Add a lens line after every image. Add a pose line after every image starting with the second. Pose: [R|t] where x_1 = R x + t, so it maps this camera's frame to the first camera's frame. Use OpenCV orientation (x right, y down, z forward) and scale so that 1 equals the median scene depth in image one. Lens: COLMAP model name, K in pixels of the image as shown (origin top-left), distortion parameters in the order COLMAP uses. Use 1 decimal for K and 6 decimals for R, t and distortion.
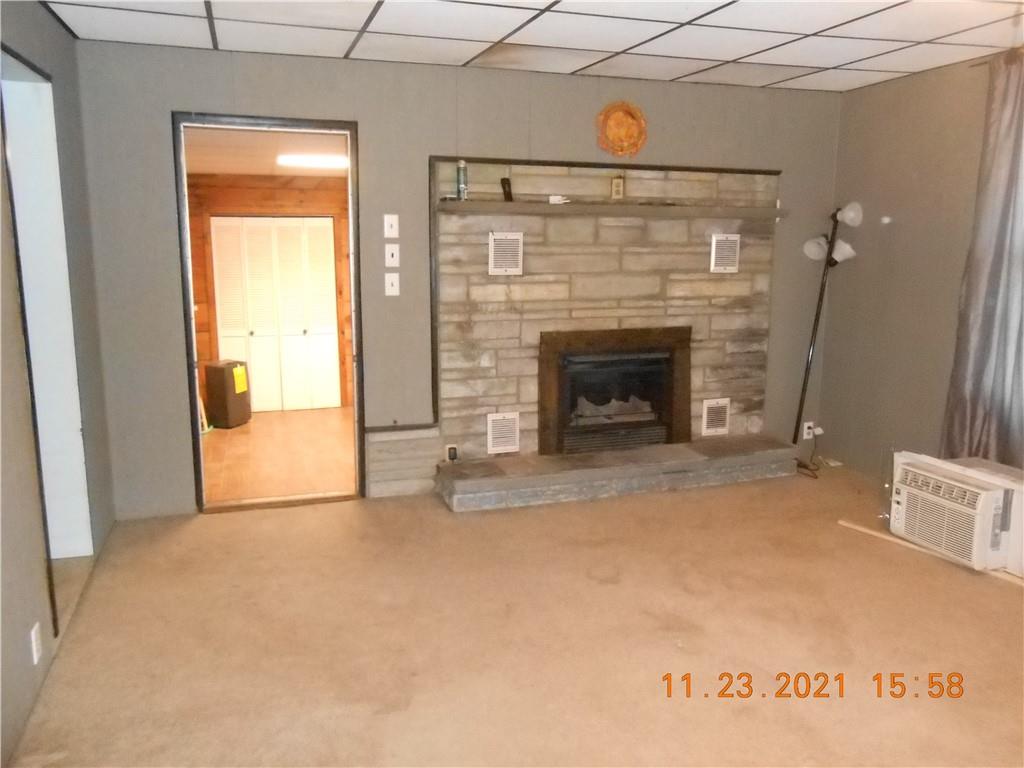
lens RADIAL K [[808.0, 0, 511.3], [0, 808.0, 386.9], [0, 0, 1]] dist [-0.008741, -0.001631]
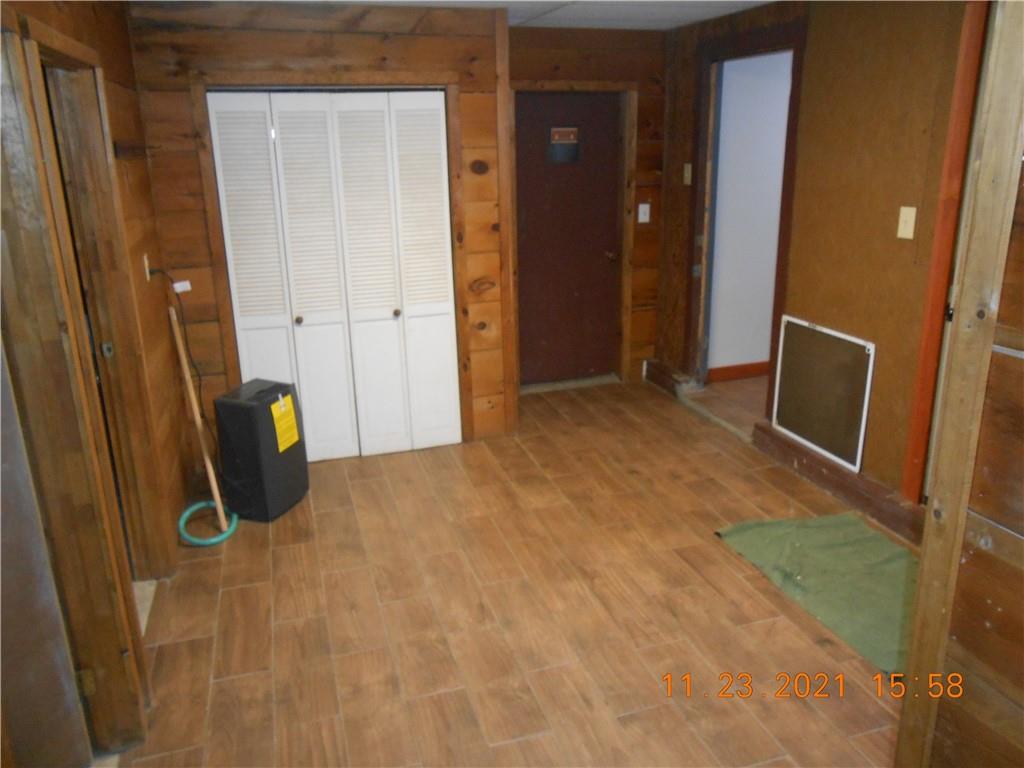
lens RADIAL K [[808.0, 0, 511.7], [0, 808.0, 378.4], [0, 0, 1]] dist [-0.008741, -0.001631]
pose [[0.999581, -0.020357, -0.020578, -0.179071], [0.022573, 0.993237, 0.113891, -0.089650], [0.018121, -0.114308, 0.993280, 0.492120]]
